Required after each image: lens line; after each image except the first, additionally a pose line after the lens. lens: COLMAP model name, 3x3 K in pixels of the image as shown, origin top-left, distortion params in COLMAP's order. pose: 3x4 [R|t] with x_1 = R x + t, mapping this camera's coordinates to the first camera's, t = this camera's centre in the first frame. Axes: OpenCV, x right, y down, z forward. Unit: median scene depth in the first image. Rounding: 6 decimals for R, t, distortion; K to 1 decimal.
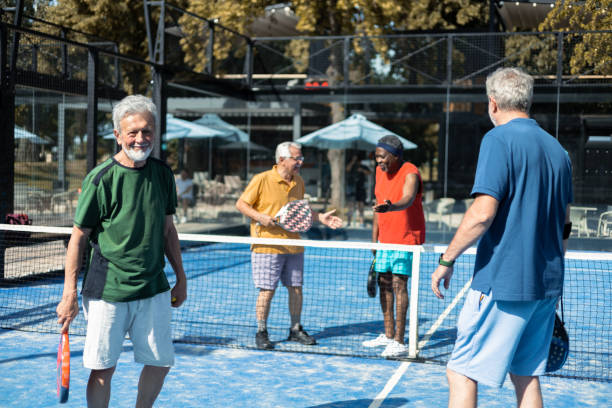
lens RADIAL K [[891.6, 0, 295.2], [0, 891.6, 190.9], [0, 0, 1]] dist [0.013132, 0.029309]
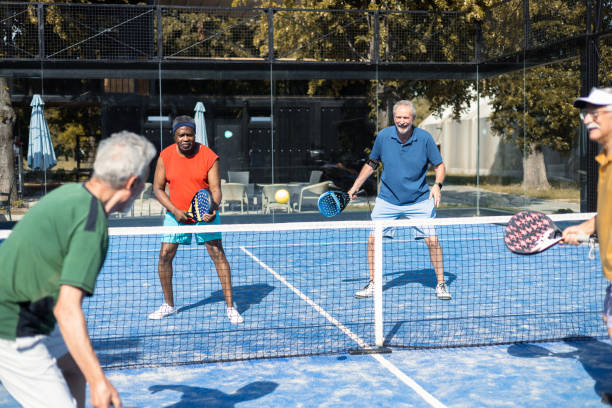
lens RADIAL K [[885.7, 0, 310.2], [0, 885.7, 199.0], [0, 0, 1]] dist [0.000840, 0.099828]
pose [[0.882485, -0.055291, 0.467079, -0.267059], [0.045101, 0.998438, 0.032979, 0.006942], [-0.468173, -0.008038, 0.883601, 0.213260]]
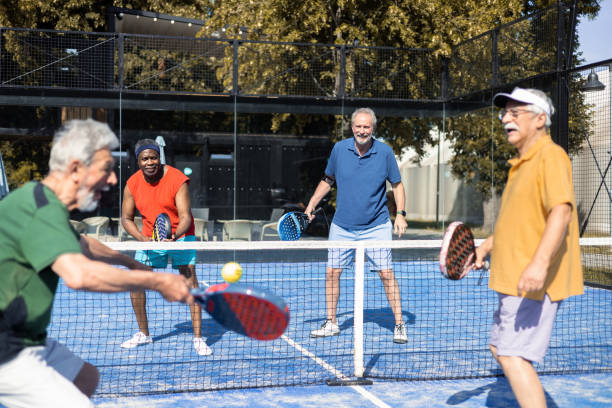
lens RADIAL K [[884.8, 0, 306.0], [0, 884.8, 204.0], [0, 0, 1]] dist [0.014567, 0.004130]
pose [[0.860771, -0.017513, 0.508691, -0.258443], [0.027434, 0.999551, -0.012010, 0.029216], [-0.508252, 0.024293, 0.860866, 0.266095]]
